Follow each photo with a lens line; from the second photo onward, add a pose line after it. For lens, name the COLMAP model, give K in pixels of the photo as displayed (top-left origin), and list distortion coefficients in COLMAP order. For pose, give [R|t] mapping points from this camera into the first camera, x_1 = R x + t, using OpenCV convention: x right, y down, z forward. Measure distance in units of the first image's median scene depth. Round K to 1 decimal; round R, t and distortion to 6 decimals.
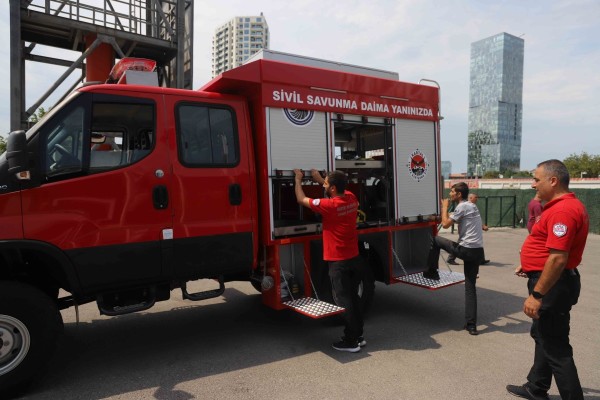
lens RADIAL K [[409.8, 0, 300.0], [0, 409.8, 200.0], [0, 0, 1]] dist [0.002697, 0.004643]
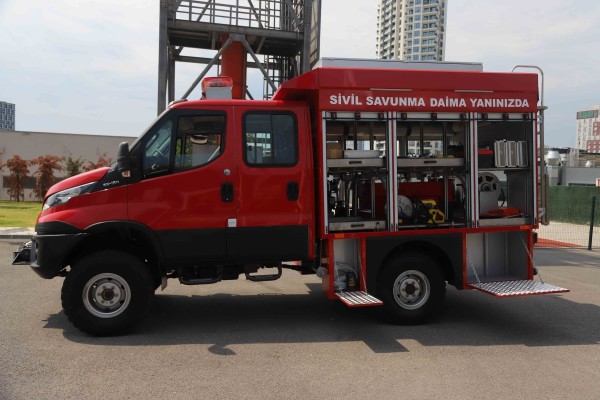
lens RADIAL K [[497.4, 0, 300.0], [0, 497.4, 200.0], [0, 0, 1]] dist [0.028751, -0.004255]
pose [[0.925861, 0.028617, -0.376779, 0.329281], [-0.025376, 0.999586, 0.013565, -0.006938], [0.377011, -0.002998, 0.926204, -0.220870]]
